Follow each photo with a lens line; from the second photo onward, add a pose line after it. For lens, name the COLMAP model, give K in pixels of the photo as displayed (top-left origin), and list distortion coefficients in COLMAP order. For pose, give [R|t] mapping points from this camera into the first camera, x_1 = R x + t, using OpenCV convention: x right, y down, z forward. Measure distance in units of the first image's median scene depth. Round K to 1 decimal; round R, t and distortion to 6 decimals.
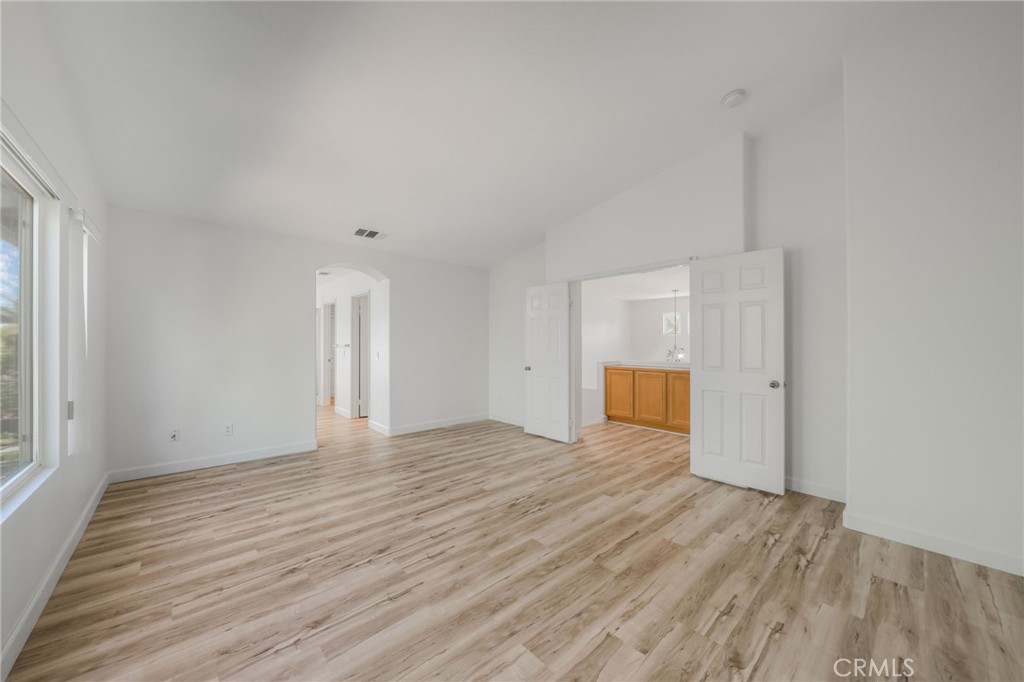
lens RADIAL K [[355.6, 0, 498.6], [0, 355.6, 343.3], [0, 0, 1]] dist [-0.000830, -0.000189]
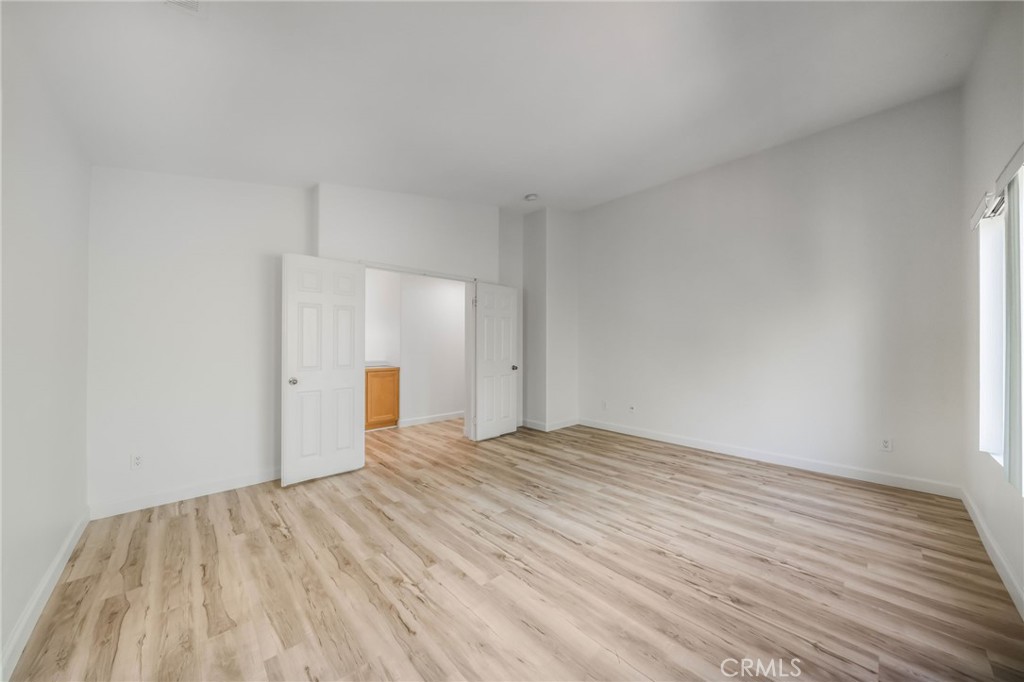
lens RADIAL K [[365.6, 0, 518.2], [0, 365.6, 341.3], [0, 0, 1]] dist [-0.000834, -0.000036]
pose [[-0.048196, 0.009757, 0.998790, -1.094329], [-0.007971, 0.999917, -0.010153, 0.007193], [-0.998806, -0.008451, -0.048114, 1.188703]]
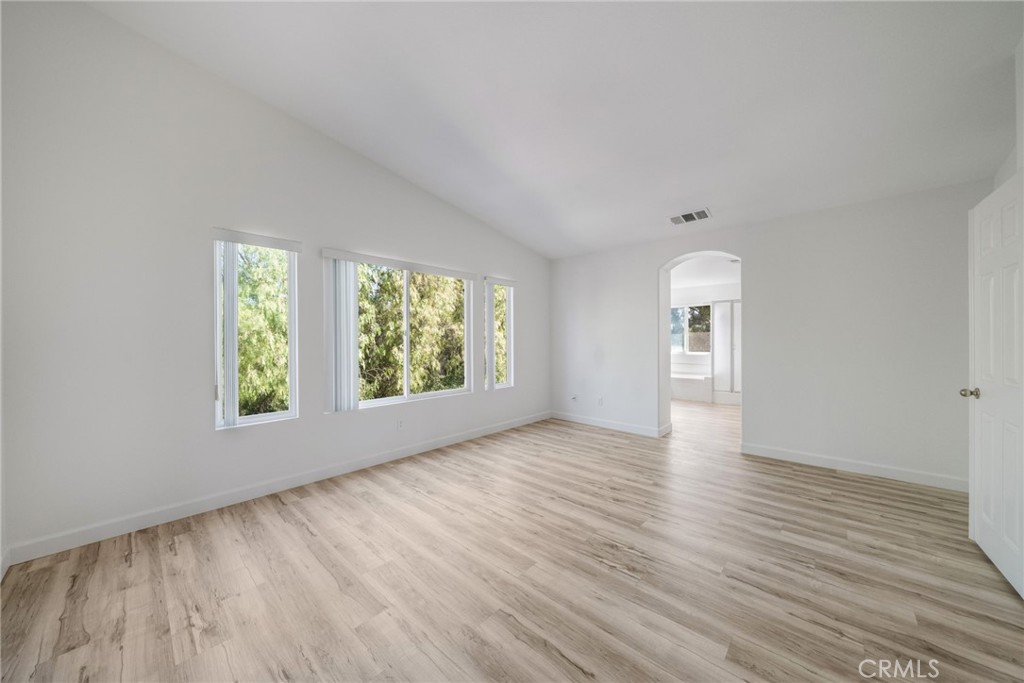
lens RADIAL K [[365.6, 0, 518.2], [0, 365.6, 341.8], [0, 0, 1]] dist [-0.000834, -0.000036]
pose [[0.119926, 0.004281, -0.992774, 0.852958], [0.007589, 0.999958, 0.005229, 0.003803], [0.992754, -0.008162, 0.119888, 0.744388]]
